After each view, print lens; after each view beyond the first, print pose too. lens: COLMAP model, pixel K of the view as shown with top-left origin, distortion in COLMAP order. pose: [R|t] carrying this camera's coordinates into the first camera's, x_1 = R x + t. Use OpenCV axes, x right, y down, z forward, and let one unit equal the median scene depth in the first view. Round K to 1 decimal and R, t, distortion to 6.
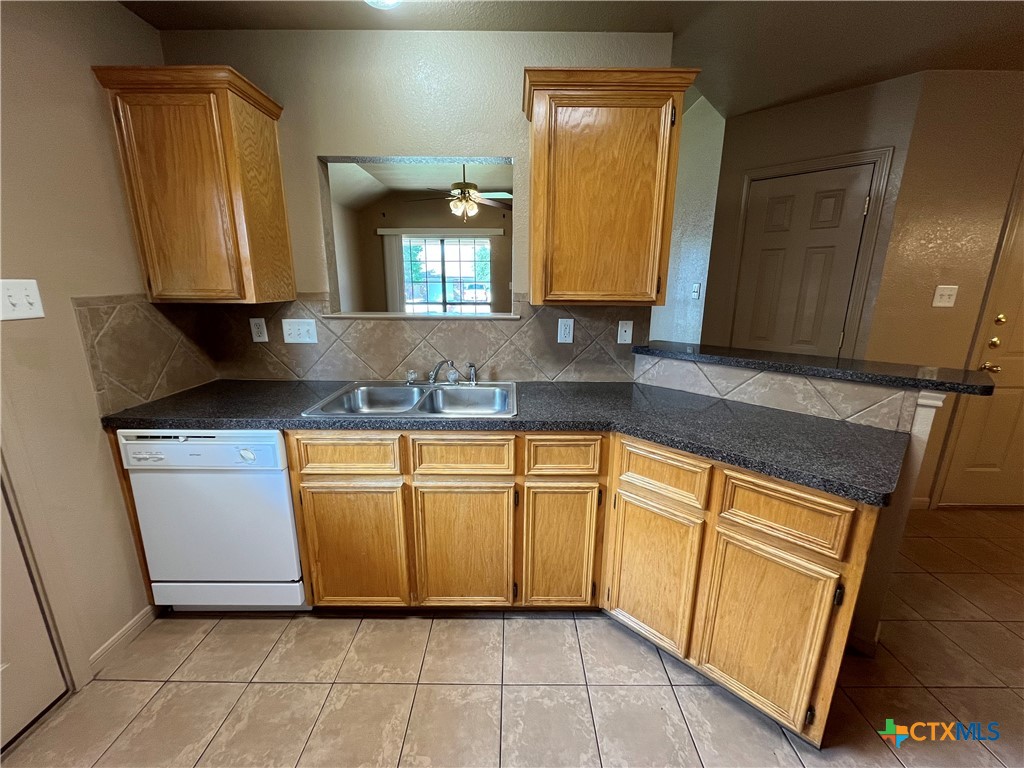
lens RADIAL K [[412.7, 0, 512.4], [0, 412.7, 383.0], [0, 0, 1]] dist [-0.003440, -0.000047]
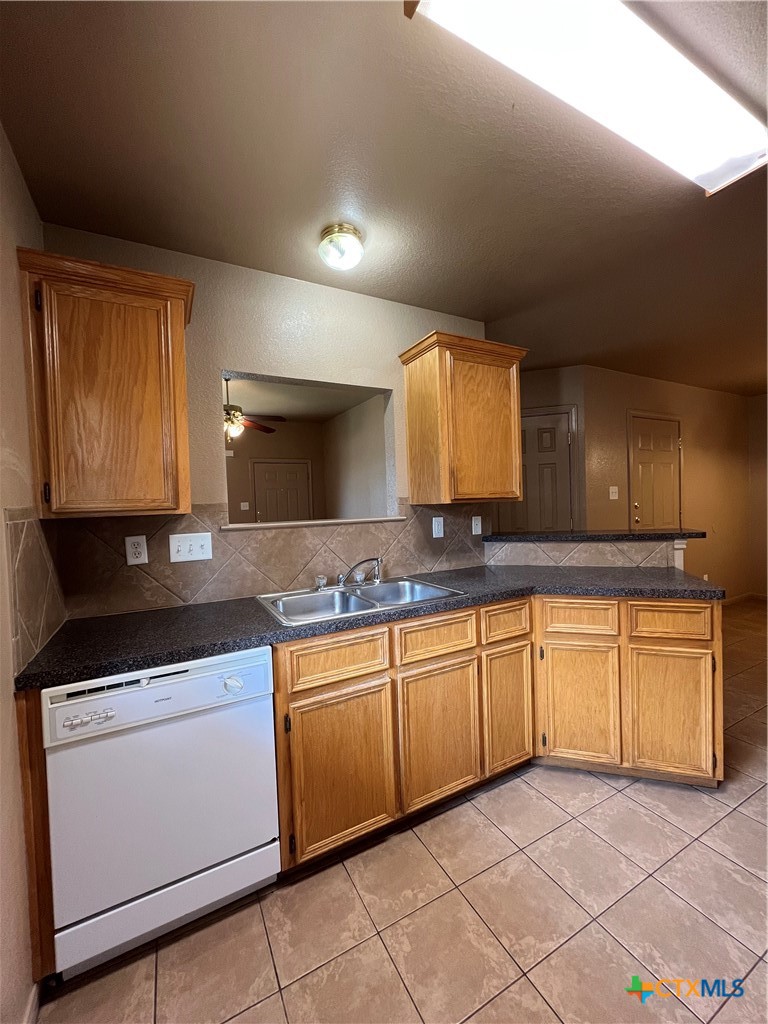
lens RADIAL K [[412.7, 0, 384.1], [0, 412.7, 511.3], [0, 0, 1]] dist [-0.003440, -0.000047]
pose [[0.880486, -0.045878, 0.471847, -0.726151], [0.149994, 0.971135, -0.185470, 0.033098], [-0.449718, 0.234078, 0.861952, 0.045264]]
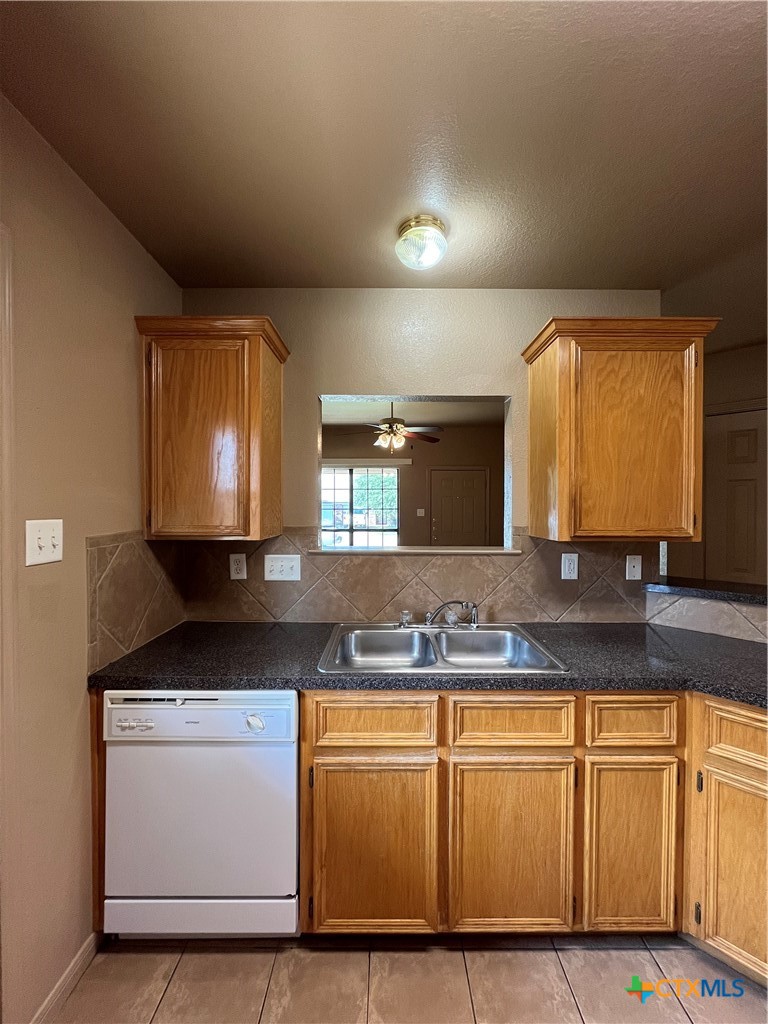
lens RADIAL K [[412.7, 0, 385.2], [0, 412.7, 511.7], [0, 0, 1]] dist [-0.003440, -0.000047]
pose [[0.999994, -0.003300, 0.000608, -0.366433], [0.003352, 0.974271, -0.225354, -0.049492], [0.000151, 0.225354, 0.974277, 0.089569]]
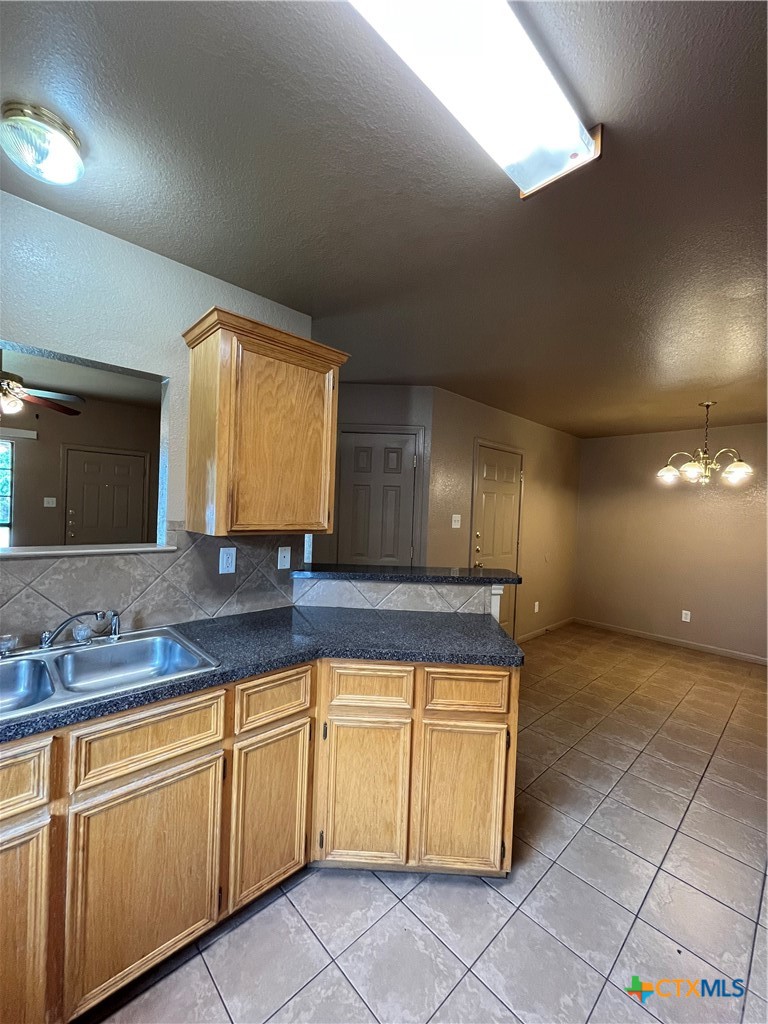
lens RADIAL K [[412.7, 0, 384.0], [0, 412.7, 511.8], [0, 0, 1]] dist [-0.003440, -0.000047]
pose [[0.724143, 0.013894, 0.689510, -0.334275], [0.130778, 0.978890, -0.157073, -0.052718], [-0.677137, 0.203916, 0.707039, 0.097790]]
